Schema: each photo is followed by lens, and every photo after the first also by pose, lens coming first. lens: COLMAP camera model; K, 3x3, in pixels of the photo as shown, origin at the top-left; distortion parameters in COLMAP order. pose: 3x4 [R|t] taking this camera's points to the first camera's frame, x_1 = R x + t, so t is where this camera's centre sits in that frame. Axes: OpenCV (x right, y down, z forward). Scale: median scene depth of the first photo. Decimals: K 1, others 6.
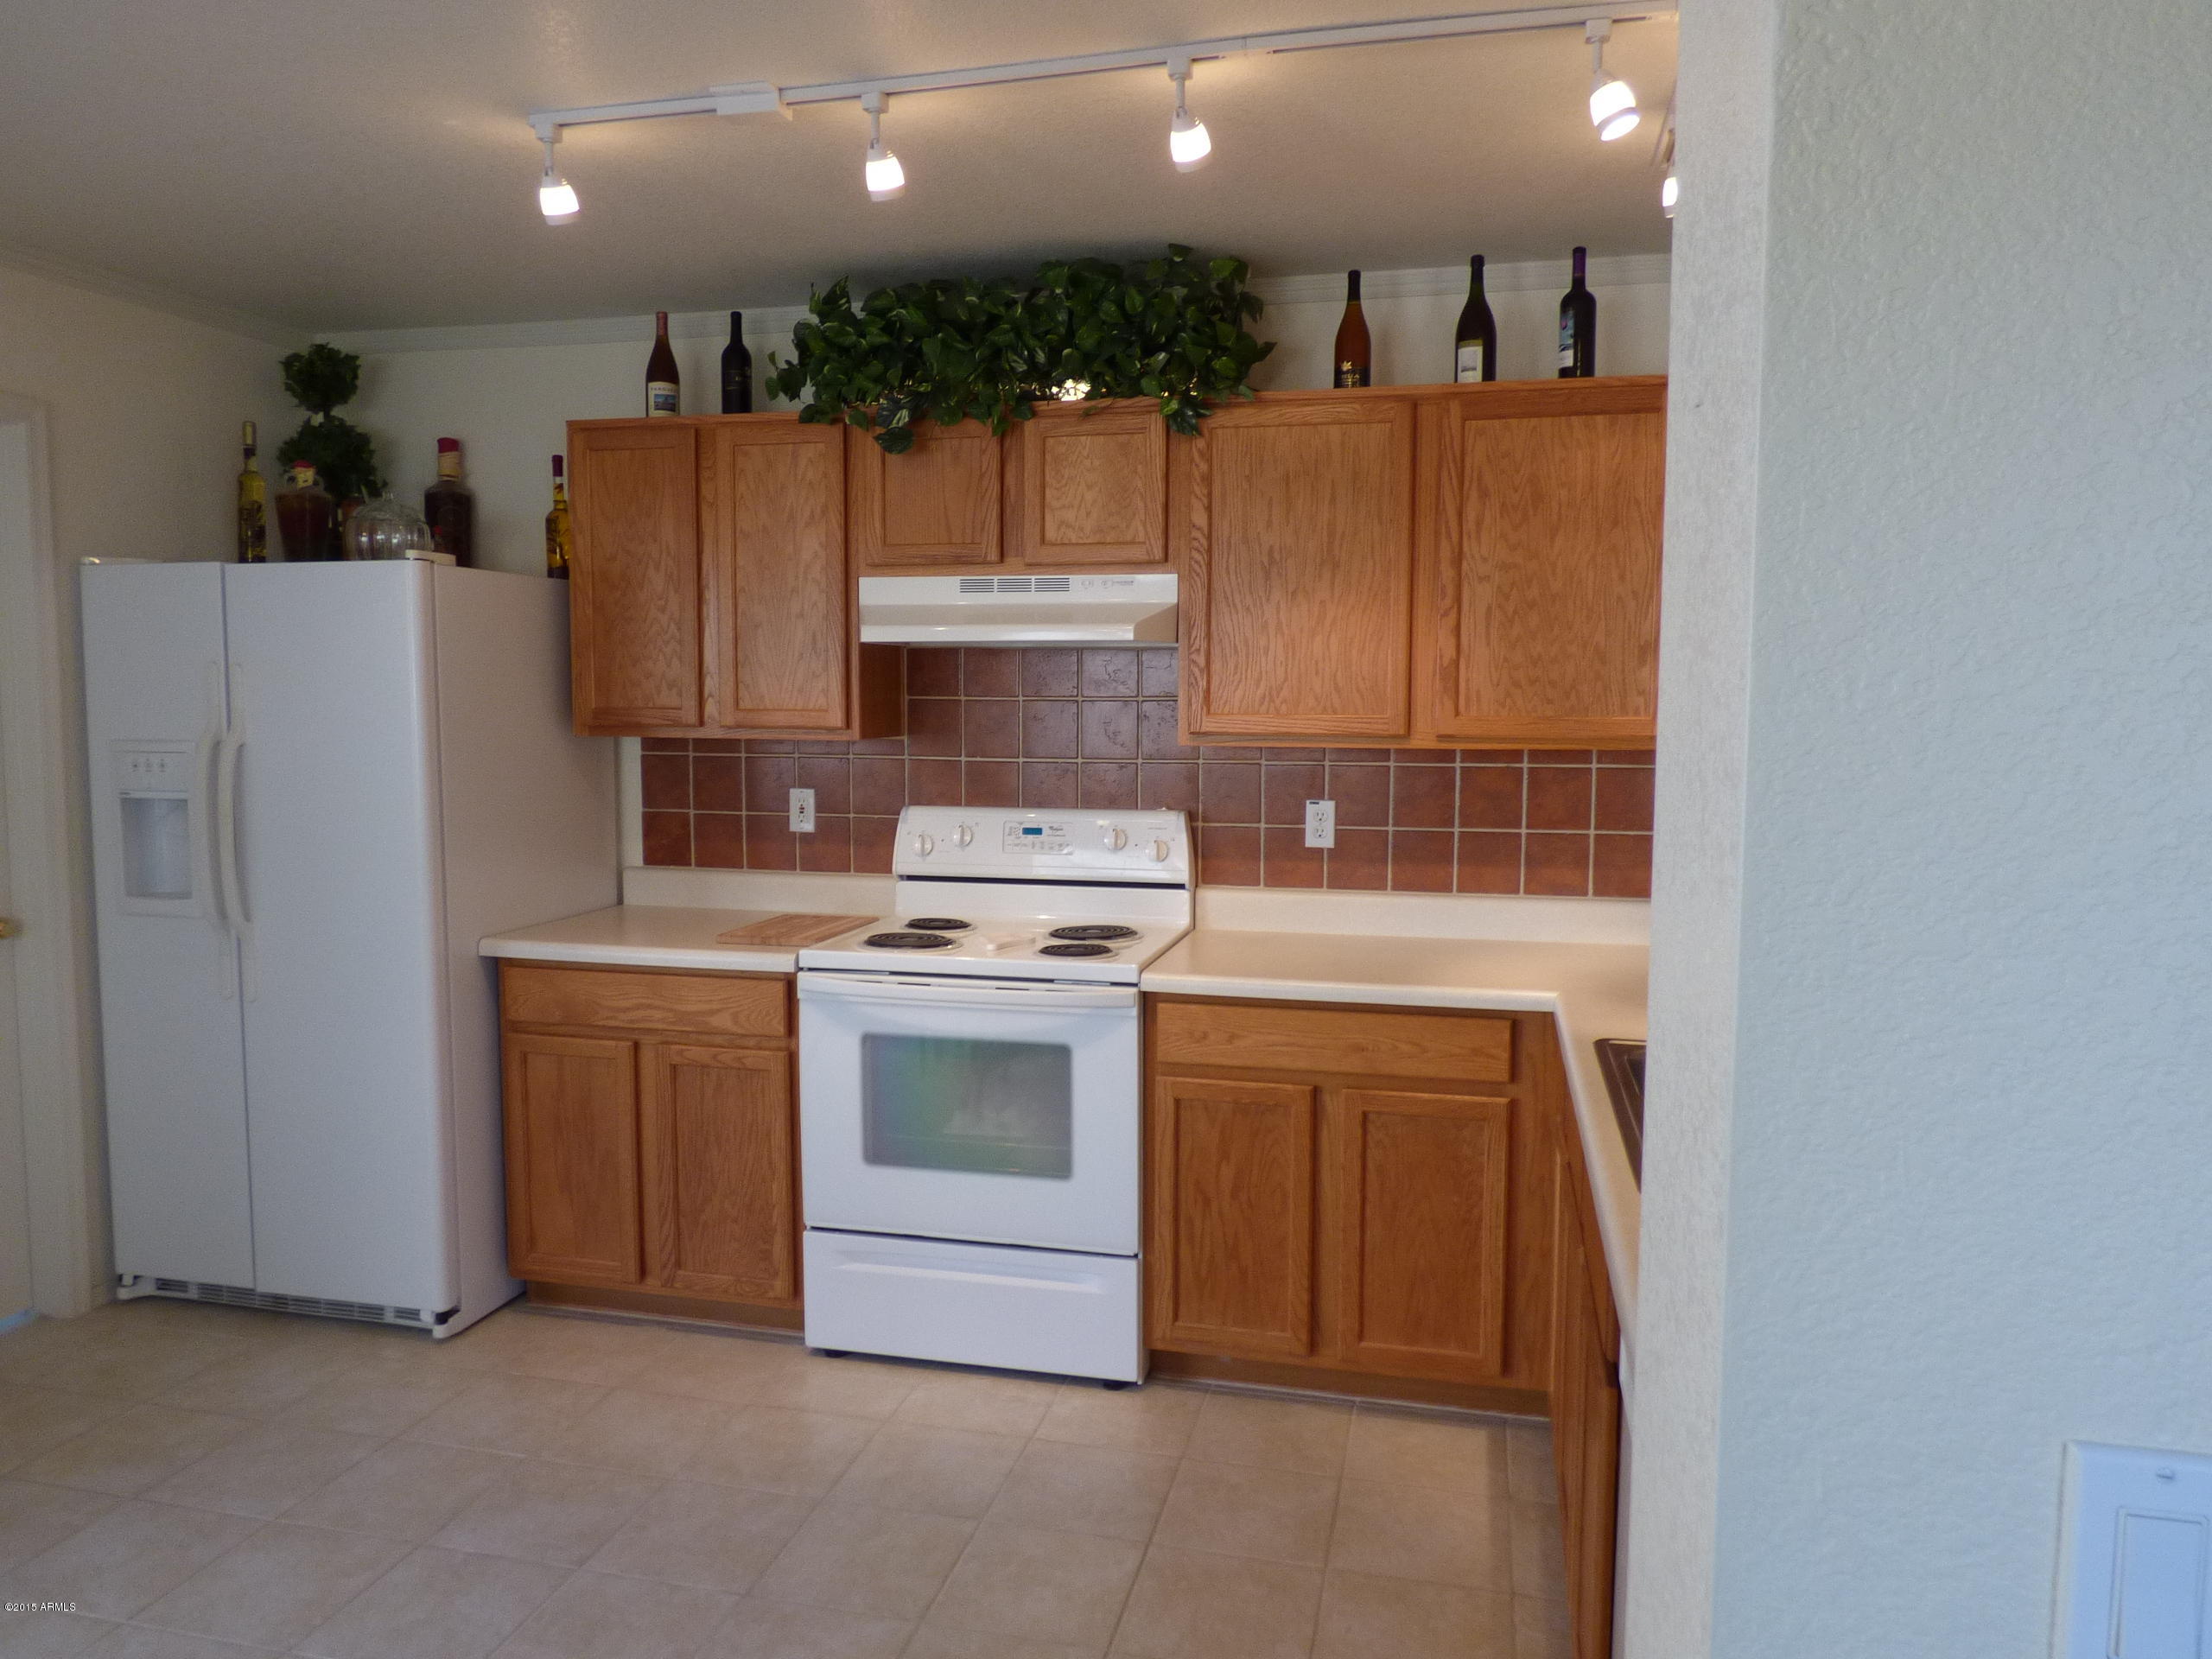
lens RADIAL K [[1515.9, 0, 1099.7], [0, 1515.9, 824.0], [0, 0, 1]] dist [-0.009076, -0.001066]
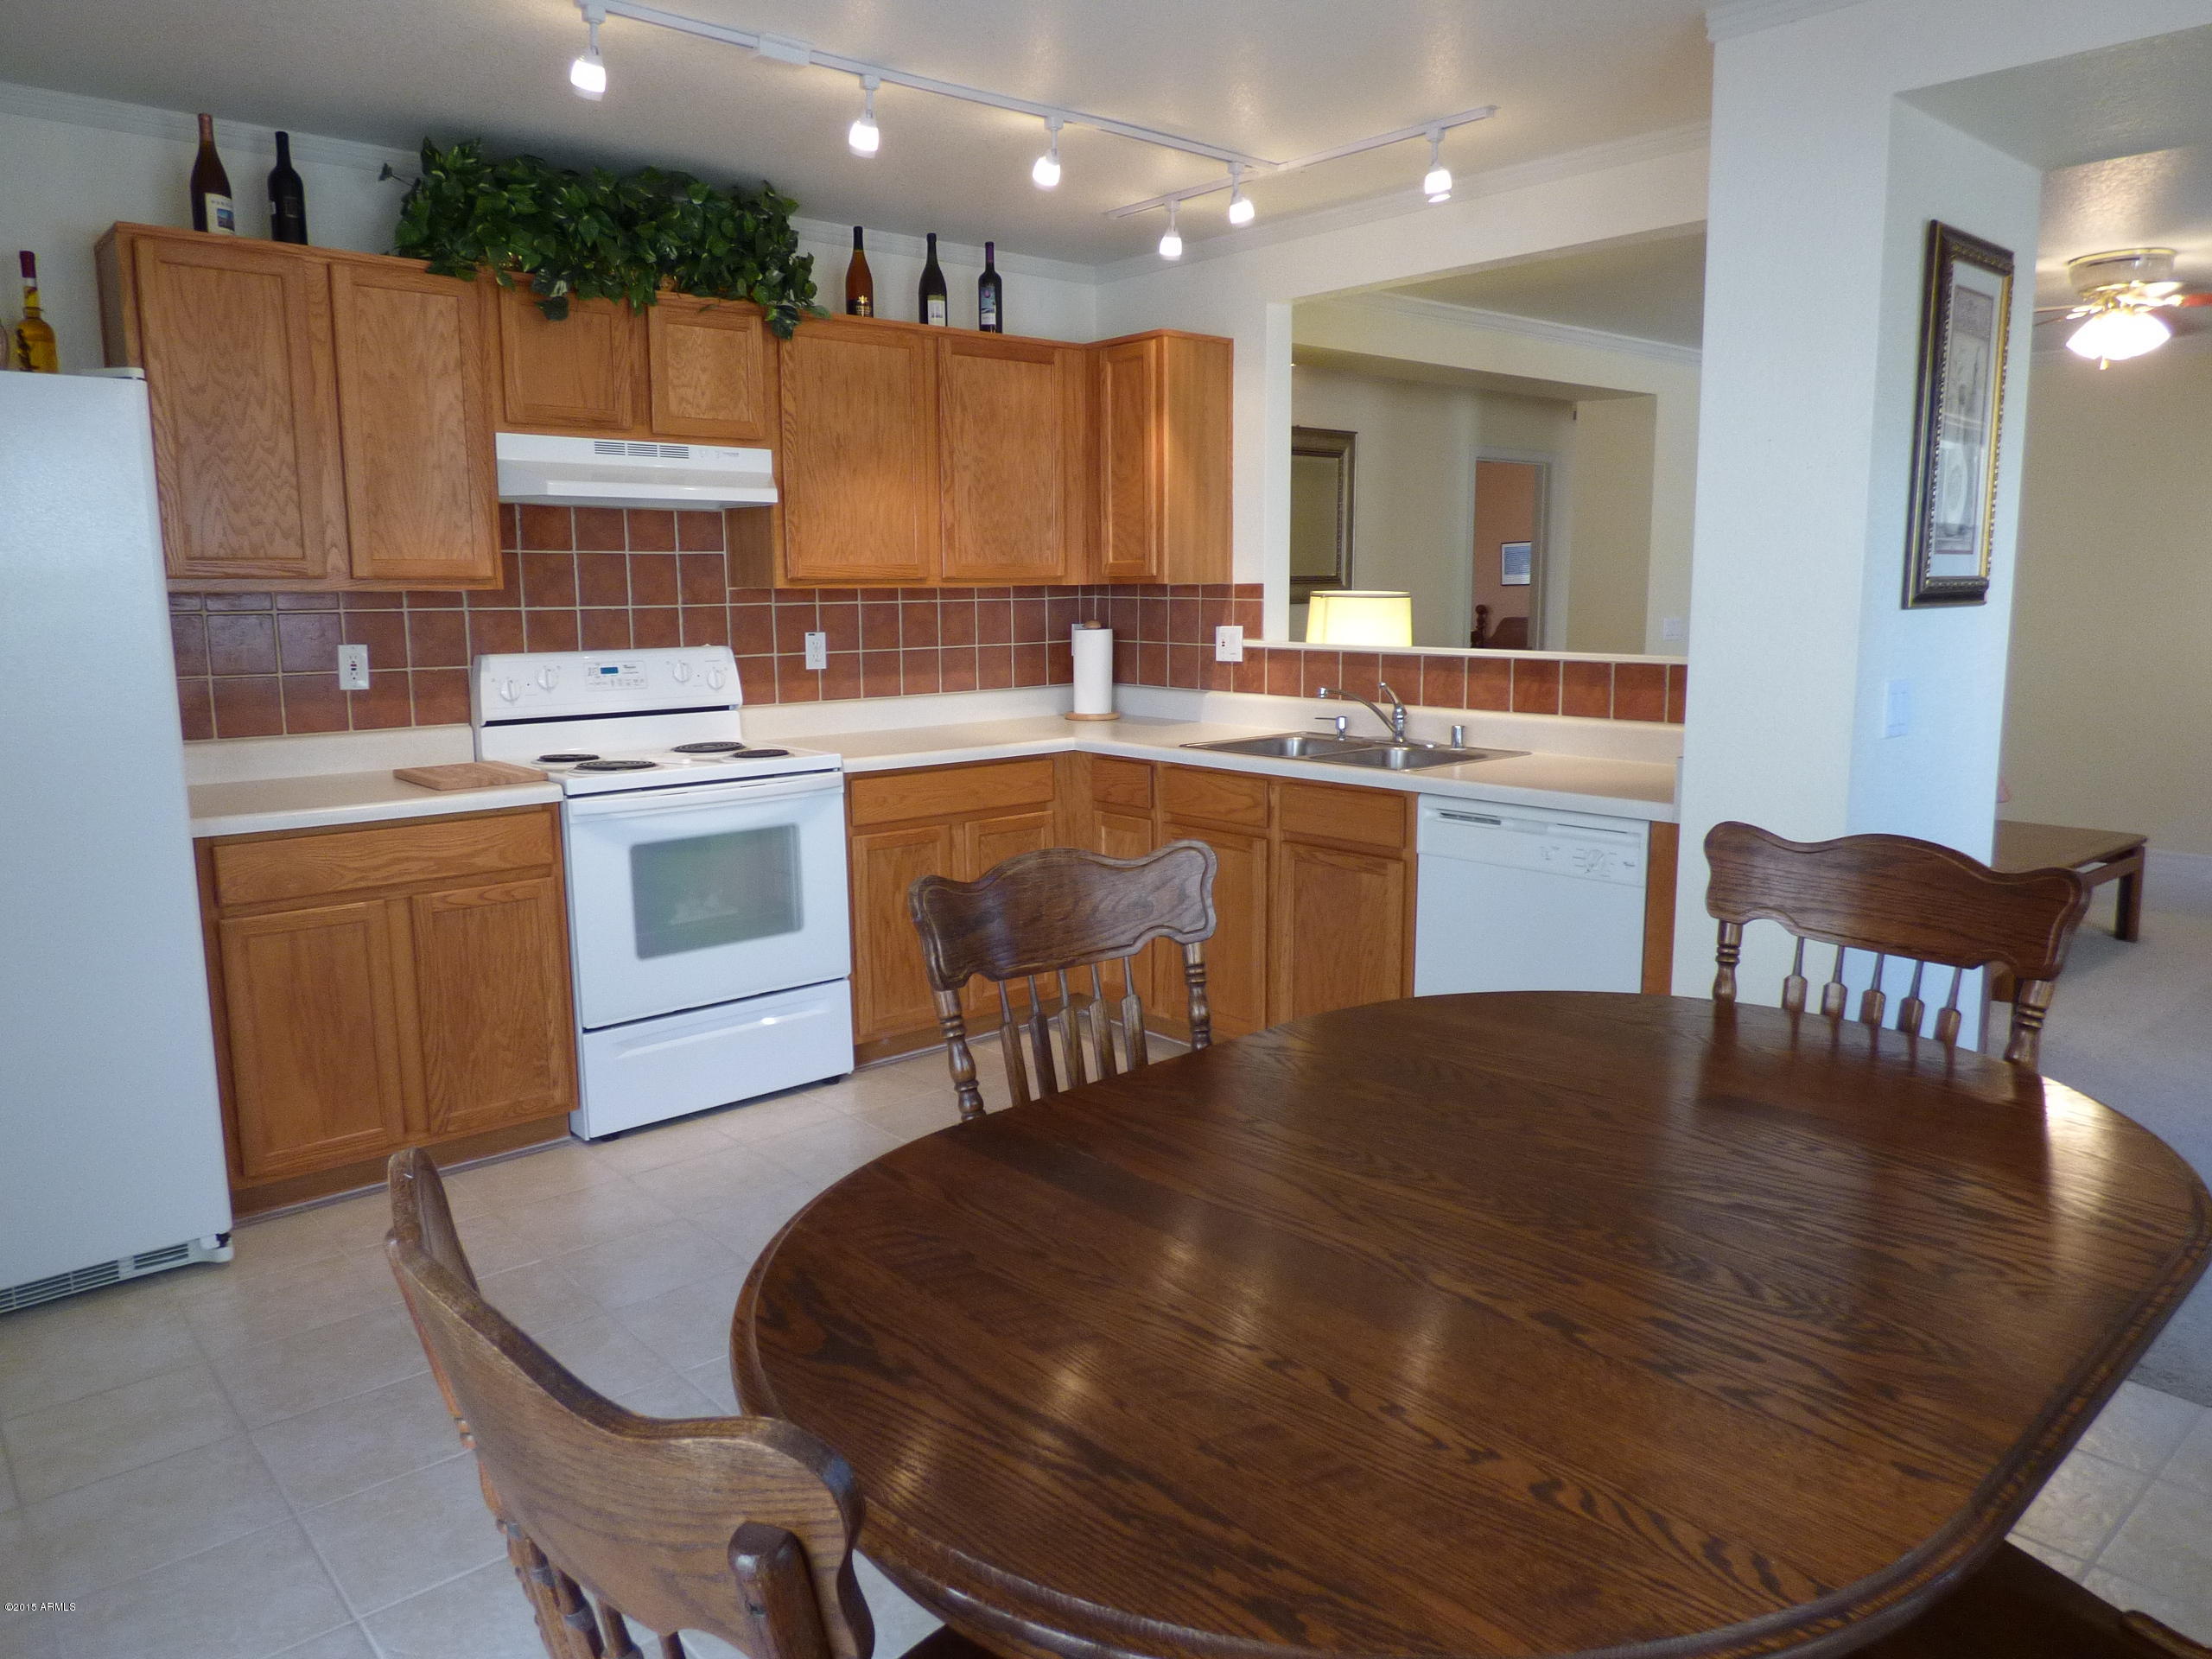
lens RADIAL K [[1515.9, 0, 1113.5], [0, 1515.9, 821.4], [0, 0, 1]] dist [-0.009076, -0.001066]
pose [[0.572133, -0.135608, 0.808872, -0.814173], [0.076561, 0.990760, 0.111948, 0.019768], [-0.816579, -0.002121, 0.577229, 0.046793]]
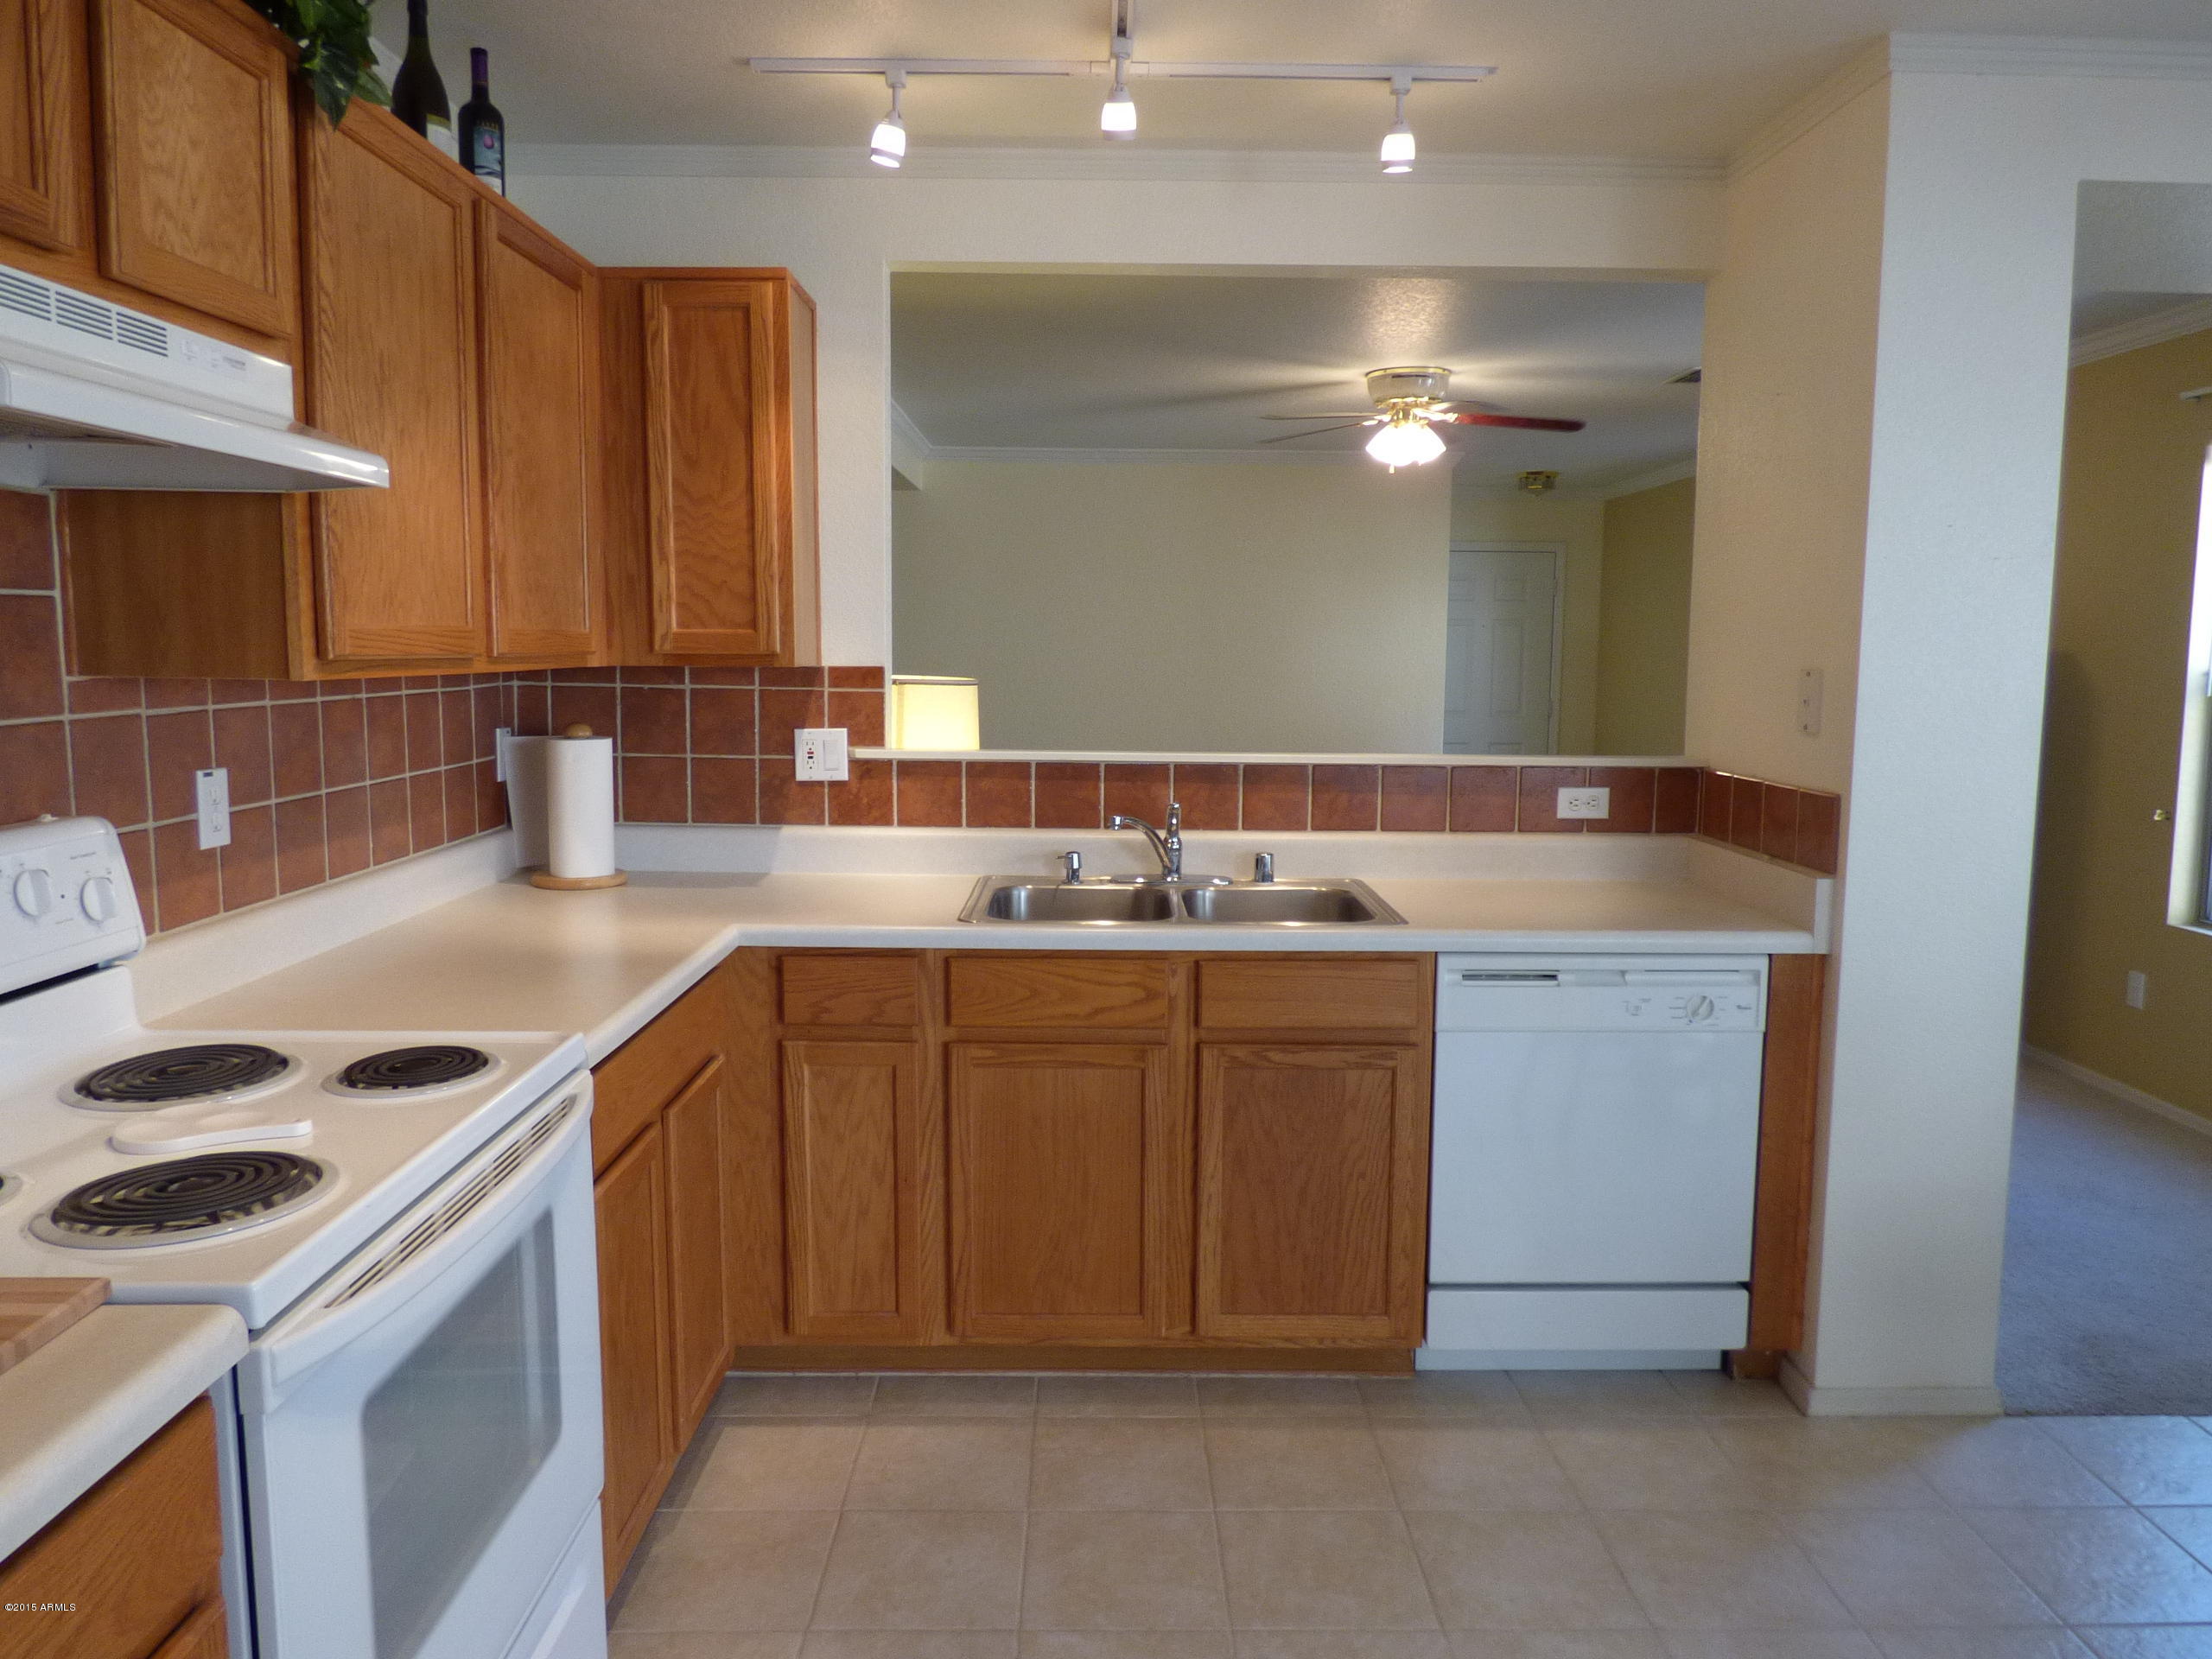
lens RADIAL K [[1515.9, 0, 1123.9], [0, 1515.9, 834.9], [0, 0, 1]] dist [-0.009076, -0.001066]
pose [[-0.246510, -0.125399, 0.960993, -0.550171], [0.069806, 0.986720, 0.146663, -0.055448], [-0.966623, 0.103237, -0.234483, 0.830165]]
